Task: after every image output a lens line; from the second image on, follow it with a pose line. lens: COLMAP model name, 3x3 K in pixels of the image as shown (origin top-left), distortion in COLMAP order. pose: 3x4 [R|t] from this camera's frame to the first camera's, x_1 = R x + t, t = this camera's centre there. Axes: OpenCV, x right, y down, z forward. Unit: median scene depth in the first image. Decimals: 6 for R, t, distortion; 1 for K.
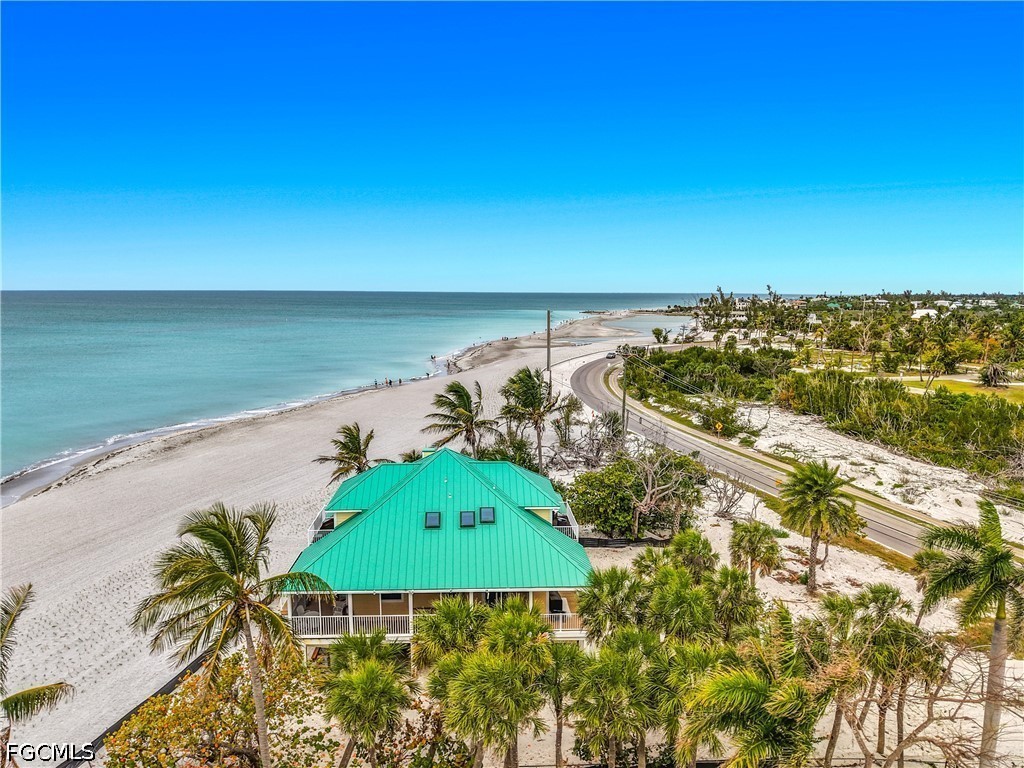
lens RADIAL K [[684.1, 0, 512.0], [0, 684.1, 384.0], [0, 0, 1]] dist [0.027121, -0.048373]
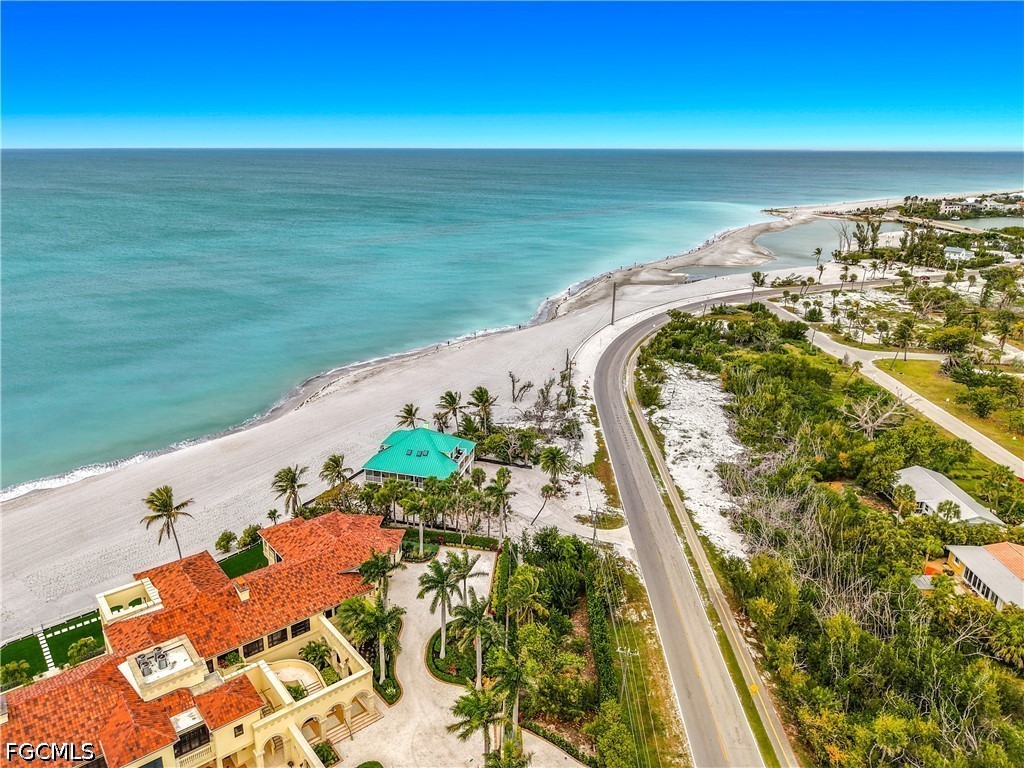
lens RADIAL K [[684.1, 0, 512.0], [0, 684.1, 384.0], [0, 0, 1]] dist [0.027121, -0.048373]
pose [[0.953516, 0.106780, -0.281789, 0.475893], [-0.050928, 0.978765, 0.198560, -0.304749], [0.297007, -0.174979, 0.938706, -0.706892]]
